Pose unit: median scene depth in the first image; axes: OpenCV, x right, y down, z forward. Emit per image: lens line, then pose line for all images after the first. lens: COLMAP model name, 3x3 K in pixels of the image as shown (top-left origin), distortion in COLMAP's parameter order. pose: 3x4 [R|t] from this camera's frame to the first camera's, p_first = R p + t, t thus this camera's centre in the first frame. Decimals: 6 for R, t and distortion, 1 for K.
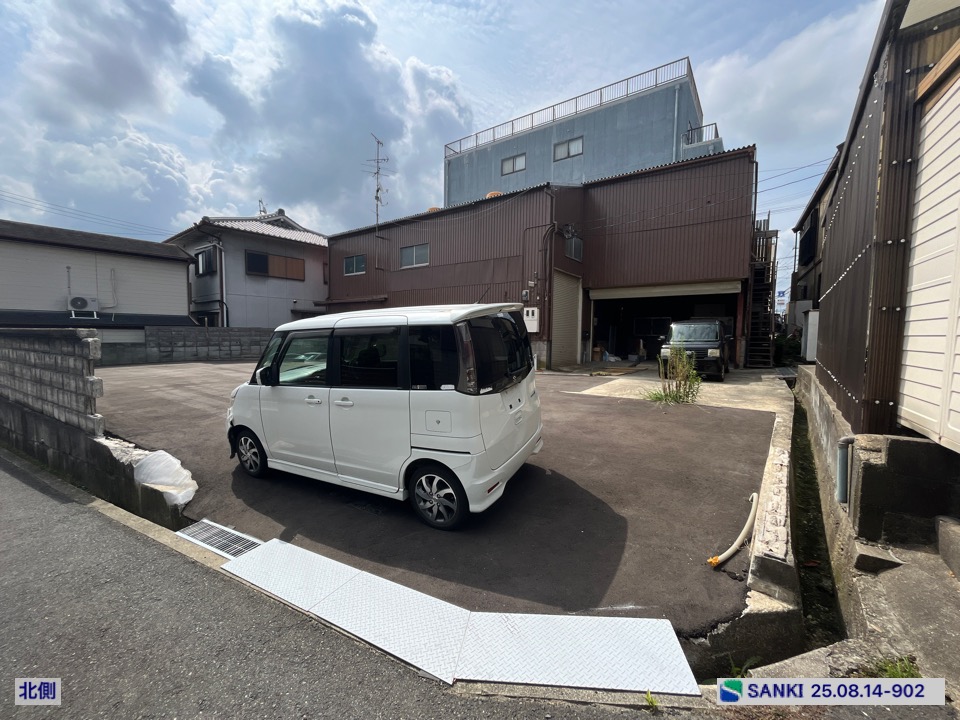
lens RADIAL K [[386.4, 0, 477.3], [0, 386.4, 359.7], [0, 0, 1]] dist [-0.003664, 0.000569]
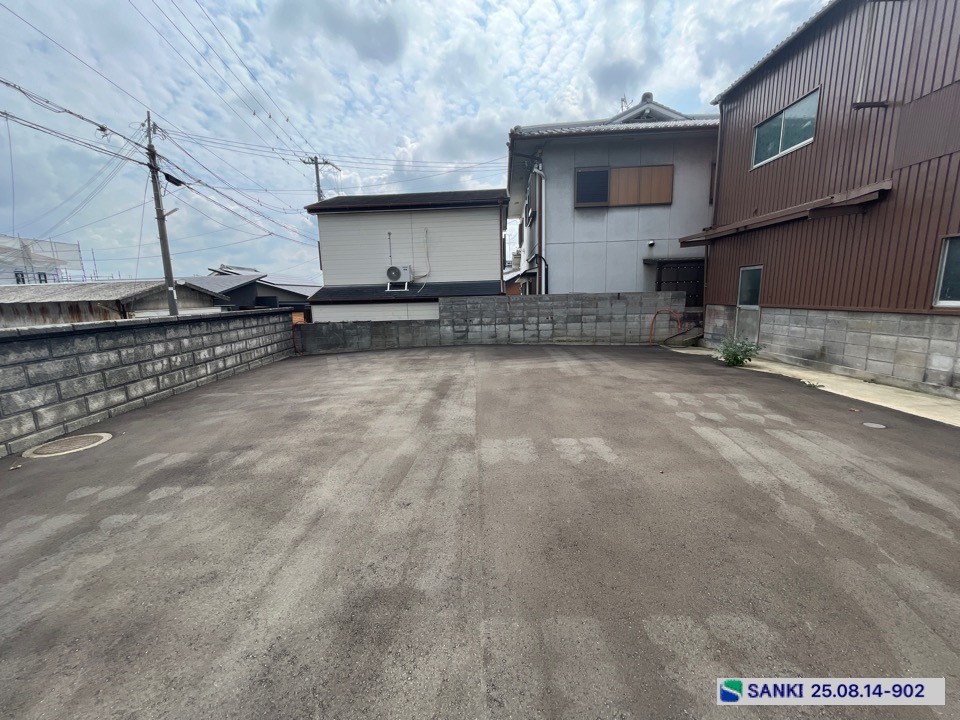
lens RADIAL K [[386.4, 0, 478.8], [0, 386.4, 361.0], [0, 0, 1]] dist [-0.003664, 0.000569]
pose [[0.577717, 0.109908, -0.808804, -0.668023], [-0.018686, 0.992414, 0.121512, -0.210492], [0.816024, -0.055086, 0.575388, 2.247715]]
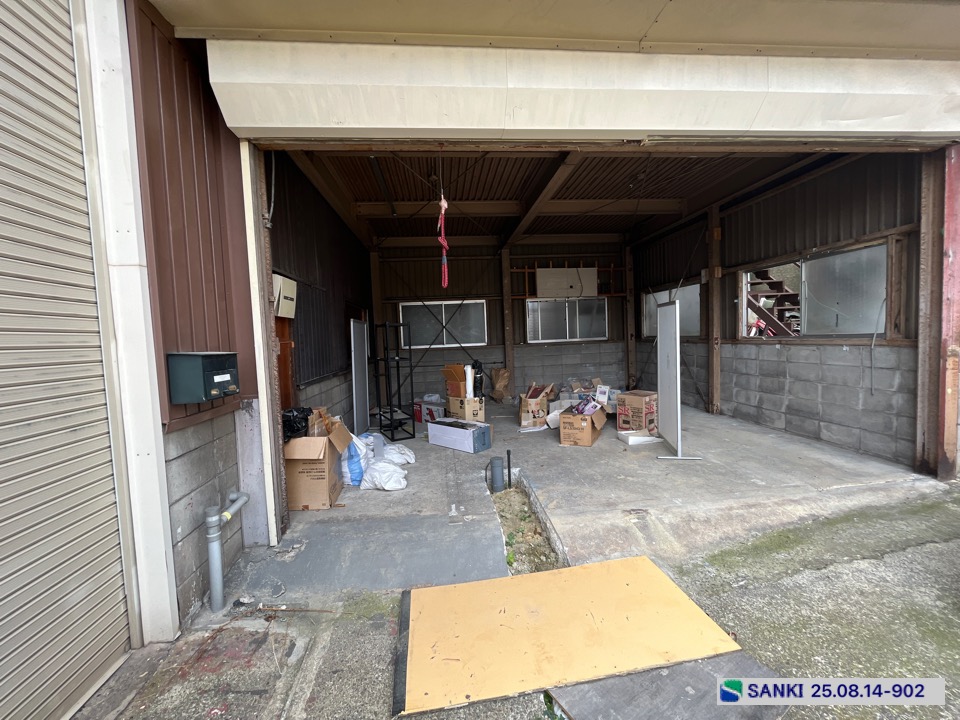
lens RADIAL K [[386.4, 0, 477.3], [0, 386.4, 359.4], [0, 0, 1]] dist [-0.003664, 0.000569]
pose [[0.744282, -0.082560, 0.662743, 1.017946], [0.094258, 0.995382, 0.018143, -0.256339], [-0.661181, 0.048965, 0.748627, 3.268194]]
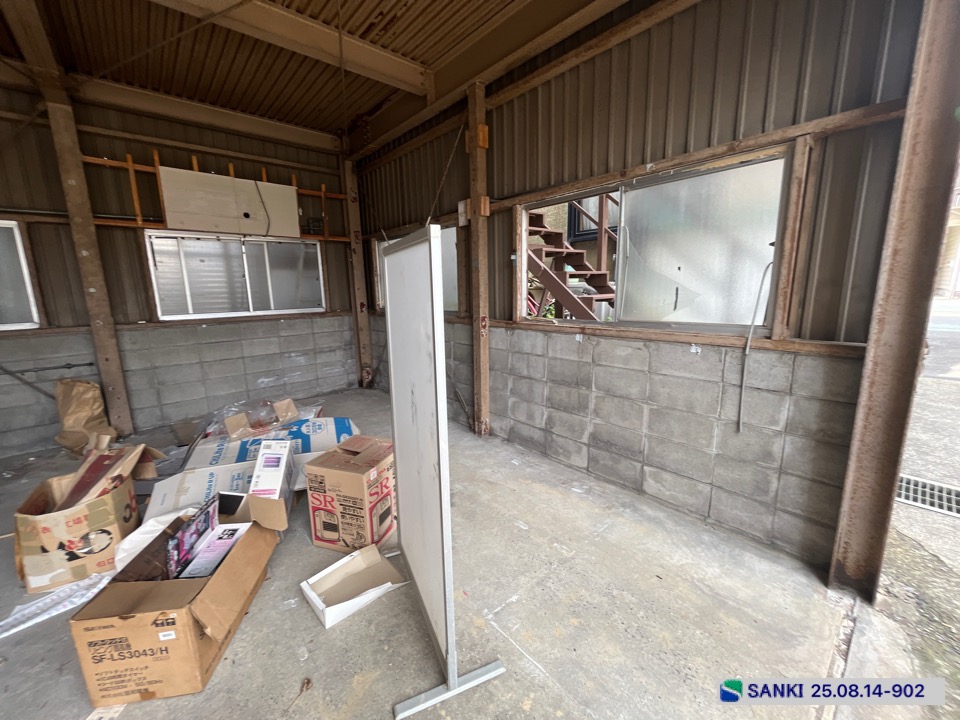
lens RADIAL K [[386.4, 0, 477.6], [0, 386.4, 360.0], [0, 0, 1]] dist [-0.003664, 0.000569]
pose [[0.218582, -0.198012, 0.955517, 1.732527], [0.085910, 0.979298, 0.183288, -0.291977], [-0.972029, 0.042025, 0.231069, 3.549237]]
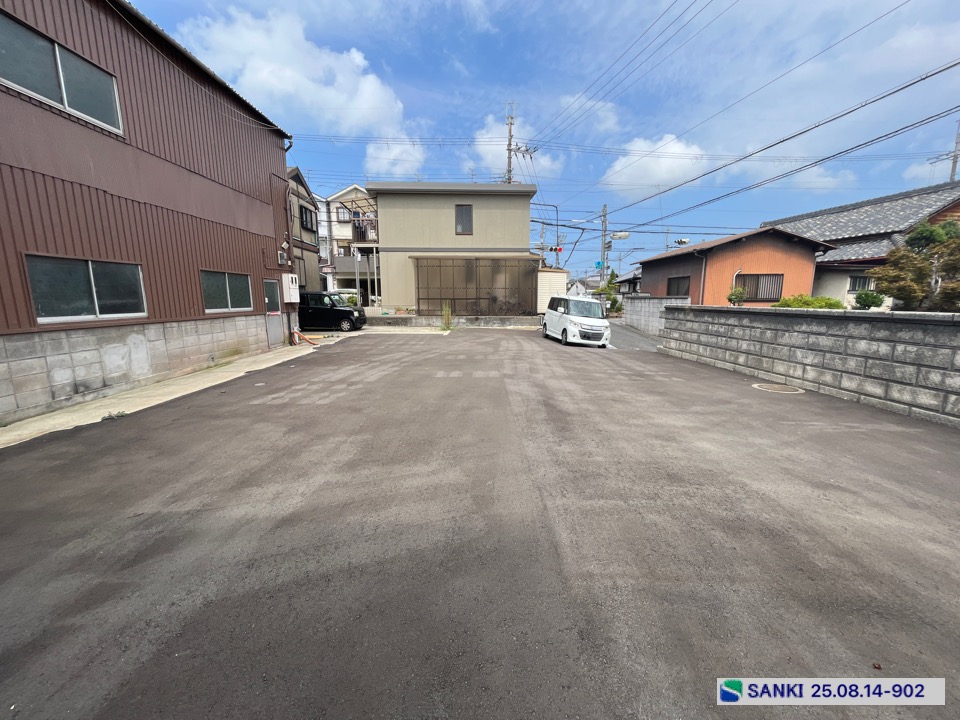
lens RADIAL K [[386.4, 0, 476.2], [0, 386.4, 361.3], [0, 0, 1]] dist [-0.003664, 0.000569]
pose [[-0.567387, -0.143801, 0.810798, -2.713581], [0.051739, 0.976463, 0.209389, -0.334706], [-0.821824, 0.160755, -0.546593, 3.781975]]
